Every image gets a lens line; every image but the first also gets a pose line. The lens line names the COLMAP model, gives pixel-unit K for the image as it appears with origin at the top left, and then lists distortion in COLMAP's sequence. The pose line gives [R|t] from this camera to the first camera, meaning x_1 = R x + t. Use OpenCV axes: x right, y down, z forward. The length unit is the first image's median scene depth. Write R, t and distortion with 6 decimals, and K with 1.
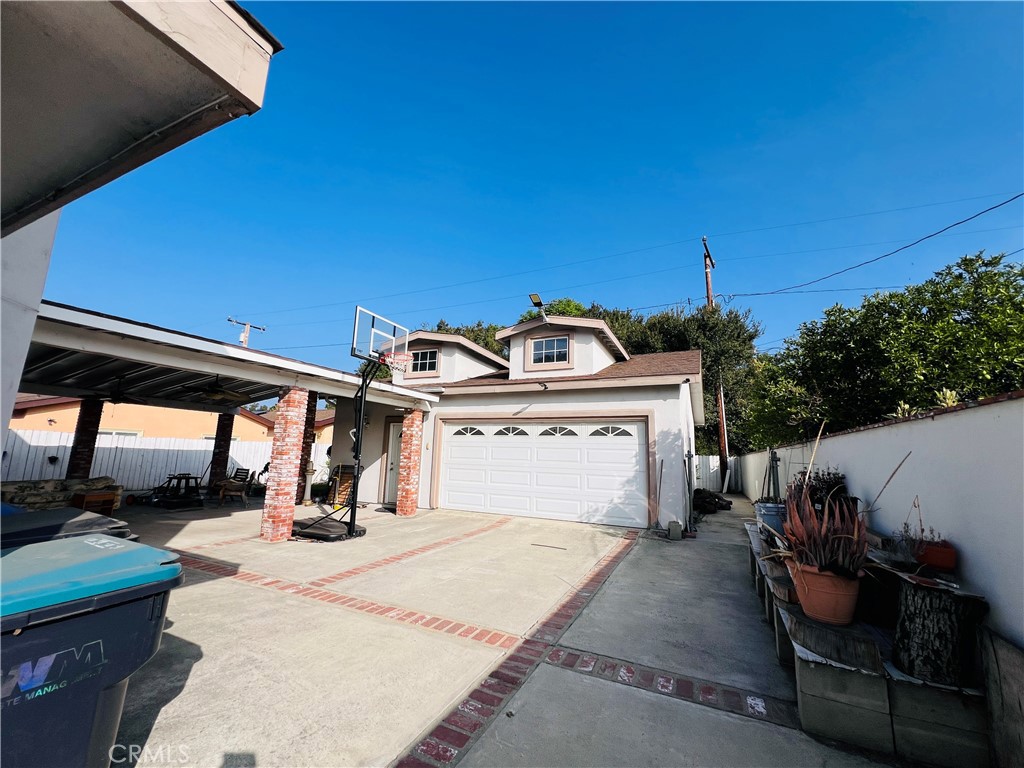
lens RADIAL K [[409.1, 0, 511.5], [0, 409.1, 384.2], [0, 0, 1]] dist [-0.000519, 0.000441]
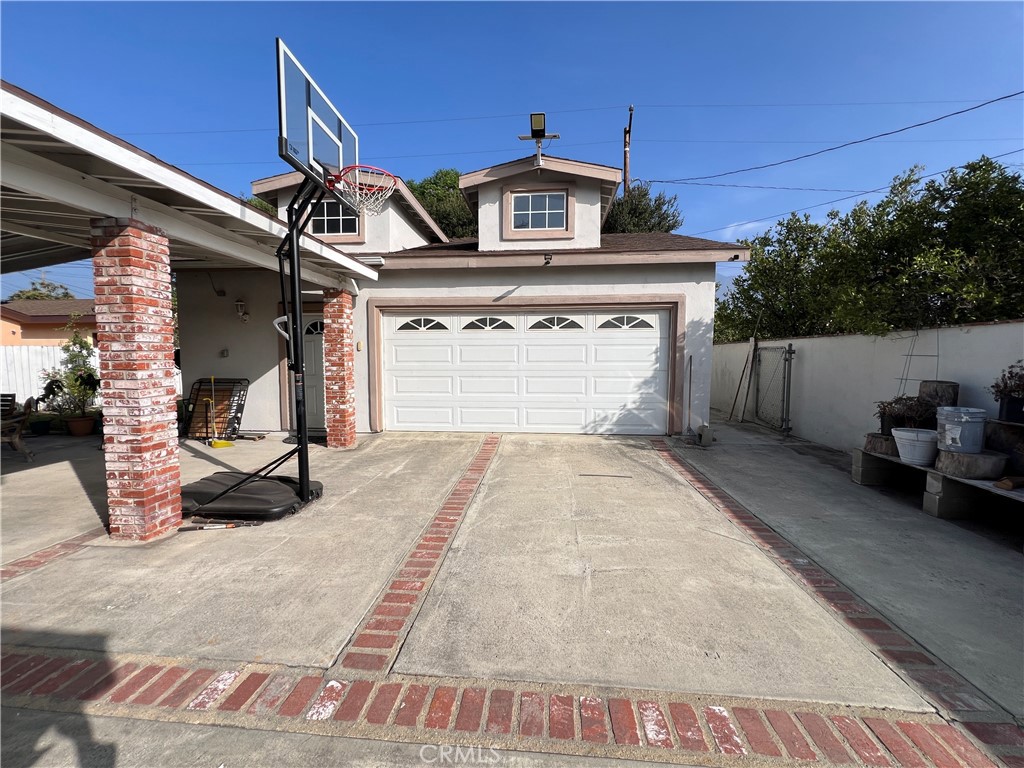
lens RADIAL K [[409.1, 0, 509.9], [0, 409.1, 382.4], [0, 0, 1]] dist [-0.000519, 0.000441]
pose [[0.938891, -0.052721, 0.340154, -0.254684], [-0.030779, 0.971384, 0.235512, 0.050501], [-0.342837, -0.231590, 0.910401, 0.339867]]
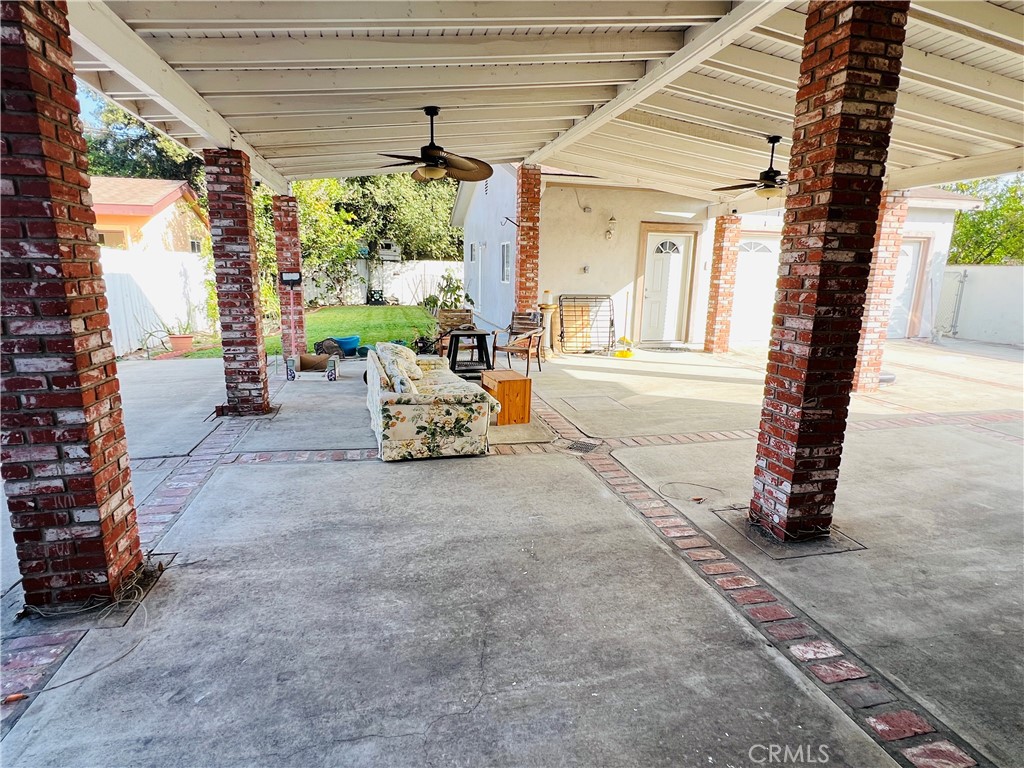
lens RADIAL K [[538.5, 0, 512.1], [0, 538.5, 385.3], [0, 0, 1]] dist [-0.002188, -0.000583]
pose [[0.782263, -0.148003, 0.605112, -1.427303], [-0.100214, 0.928817, 0.356730, 0.044196], [-0.614835, -0.339698, 0.711747, 0.532174]]
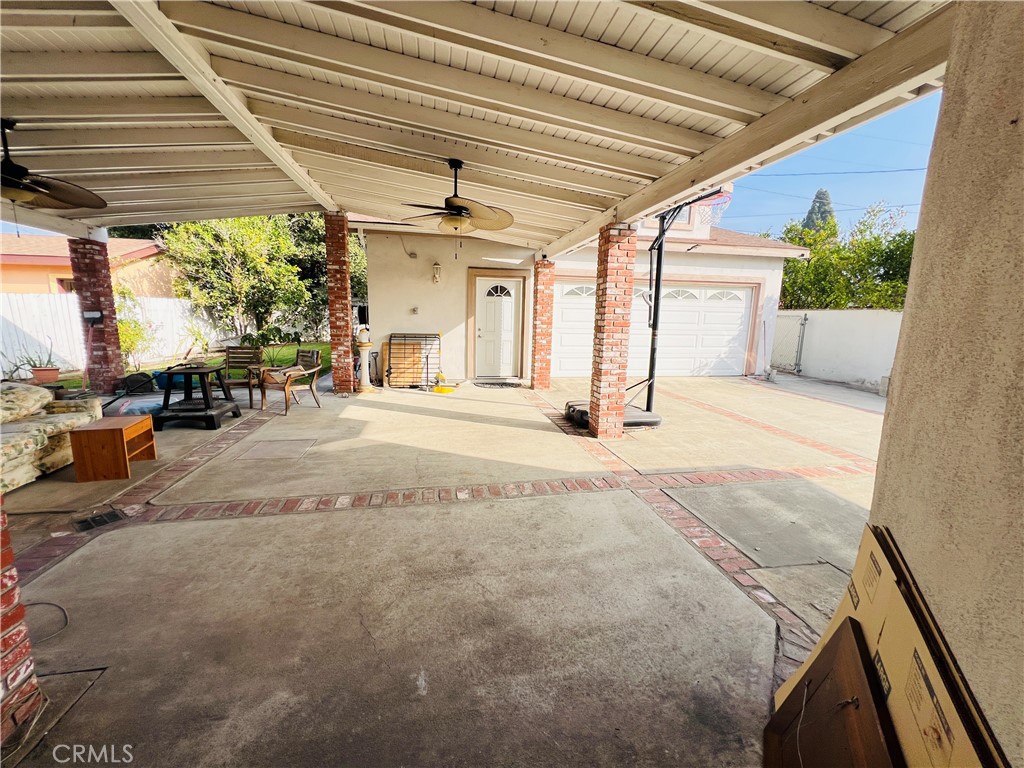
lens RADIAL K [[407.7, 0, 511.5], [0, 407.7, 384.5], [0, 0, 1]] dist [-0.001999, -0.000210]
pose [[0.808742, -0.110936, 0.577606, -0.931718], [-0.097469, 0.943194, 0.317623, 0.049472], [-0.580031, -0.313174, 0.751989, 0.444482]]
